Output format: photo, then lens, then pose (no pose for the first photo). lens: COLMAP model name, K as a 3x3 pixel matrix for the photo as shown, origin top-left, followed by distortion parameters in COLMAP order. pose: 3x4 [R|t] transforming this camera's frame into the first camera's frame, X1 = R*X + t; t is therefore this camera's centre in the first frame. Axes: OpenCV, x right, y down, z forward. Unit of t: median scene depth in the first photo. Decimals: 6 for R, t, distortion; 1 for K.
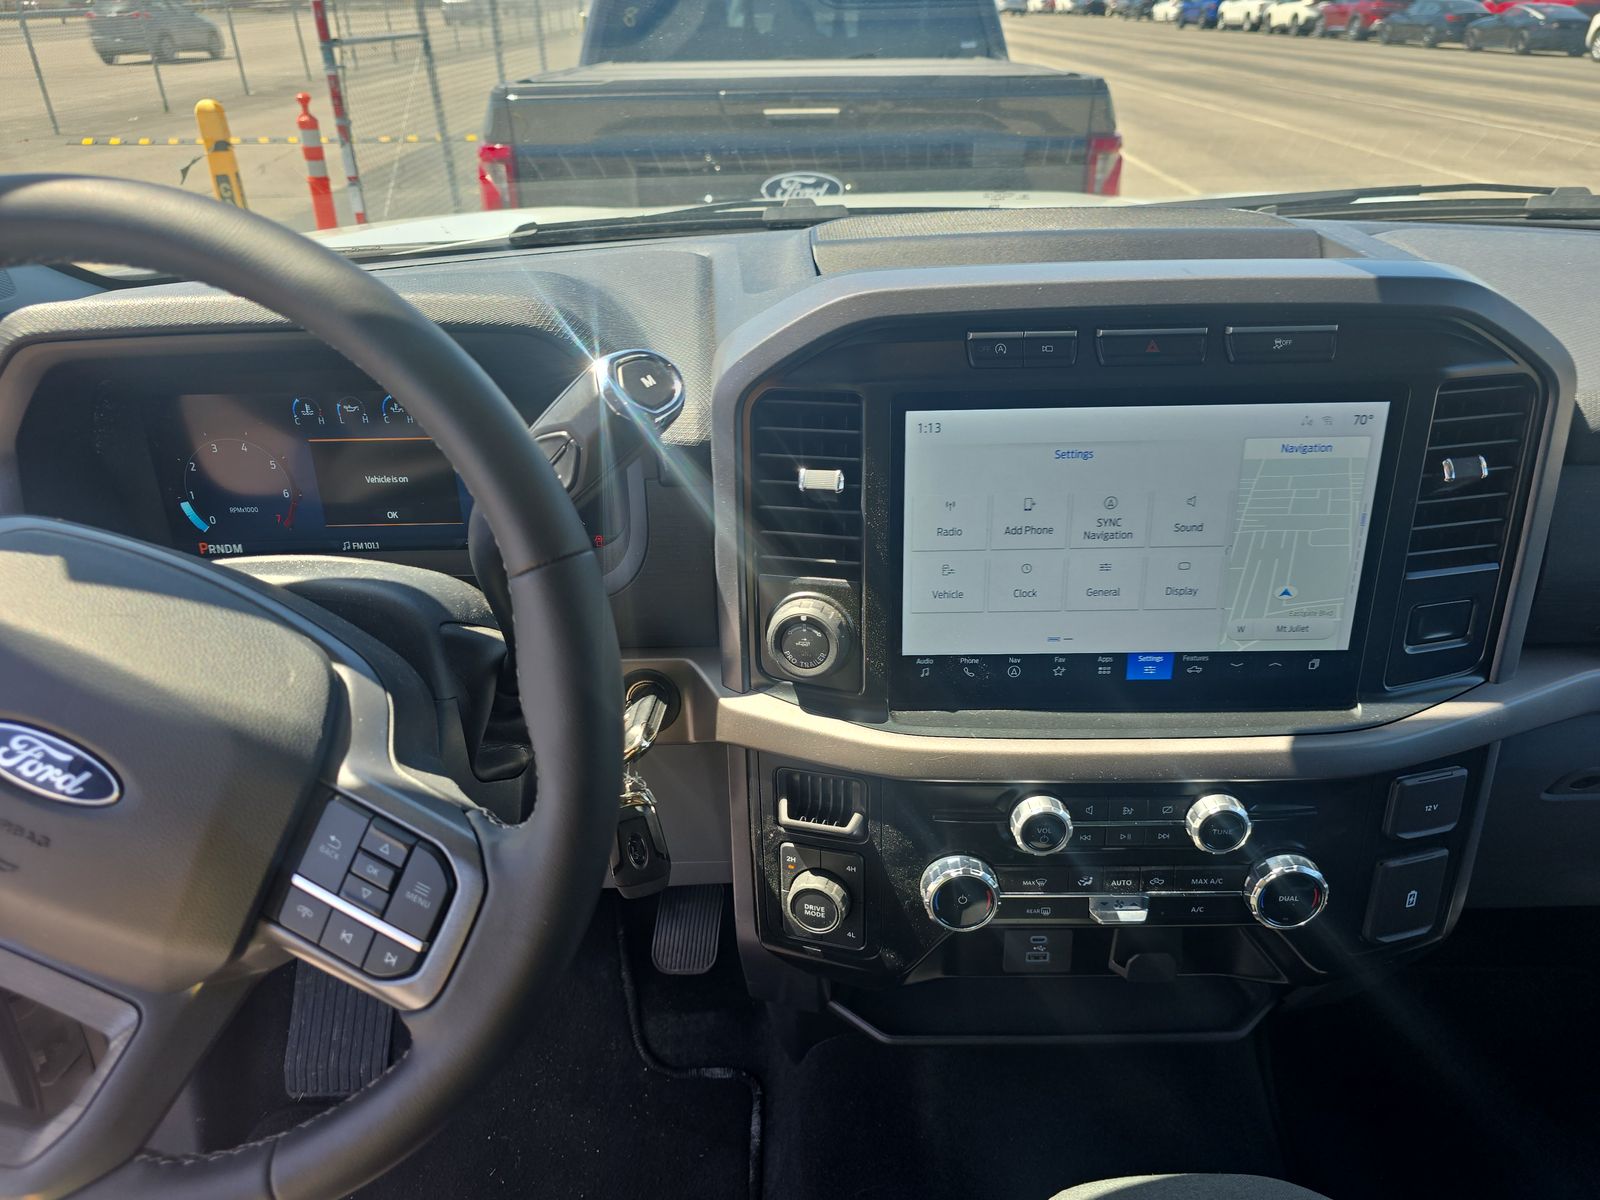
lens RADIAL K [[1070.2, 0, 798.3], [0, 1070.2, 590.7], [0, 0, 1]] dist [0.043092, -0.044450]
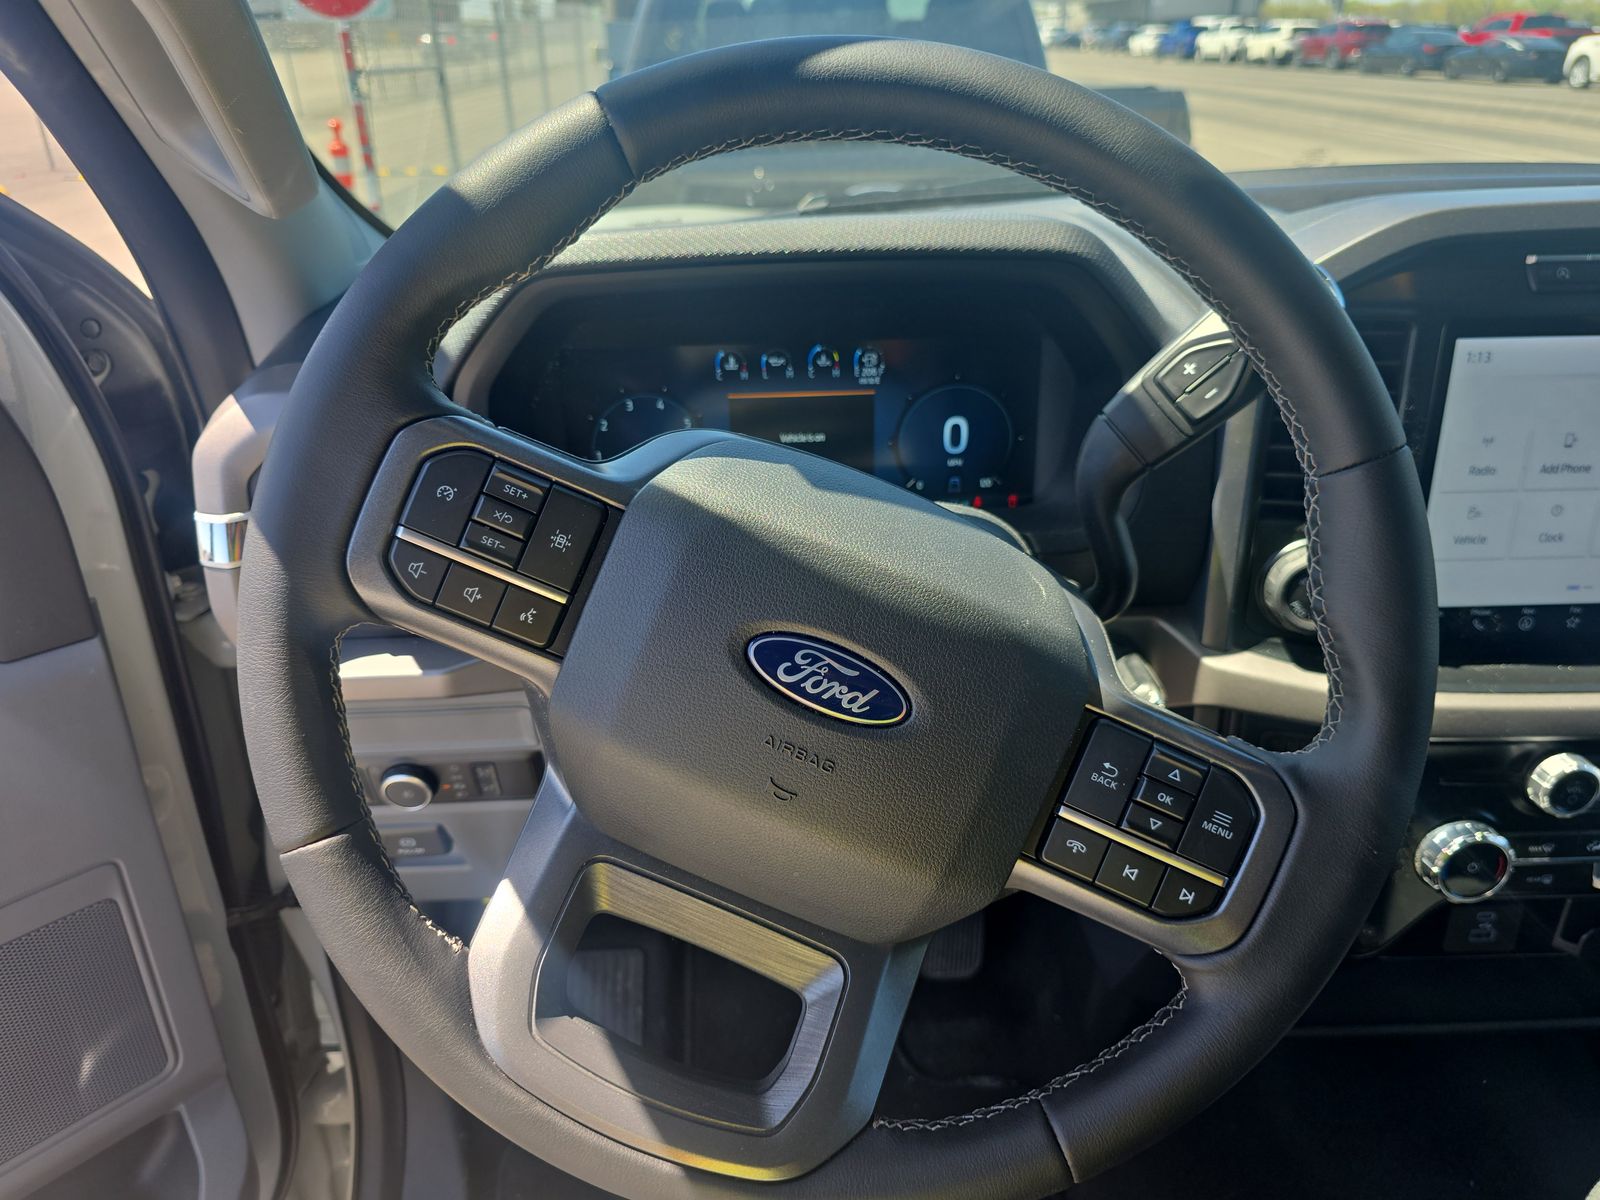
lens RADIAL K [[1079.6, 0, 800.0], [0, 1079.6, 600.0], [0, 0, 1]] dist [0.034942, -0.056665]
pose [[0.999937, -0.010640, 0.003482, -0.479031], [0.010705, 0.999759, -0.019167, 0.072573], [-0.003278, 0.019203, 0.999810, 0.057779]]
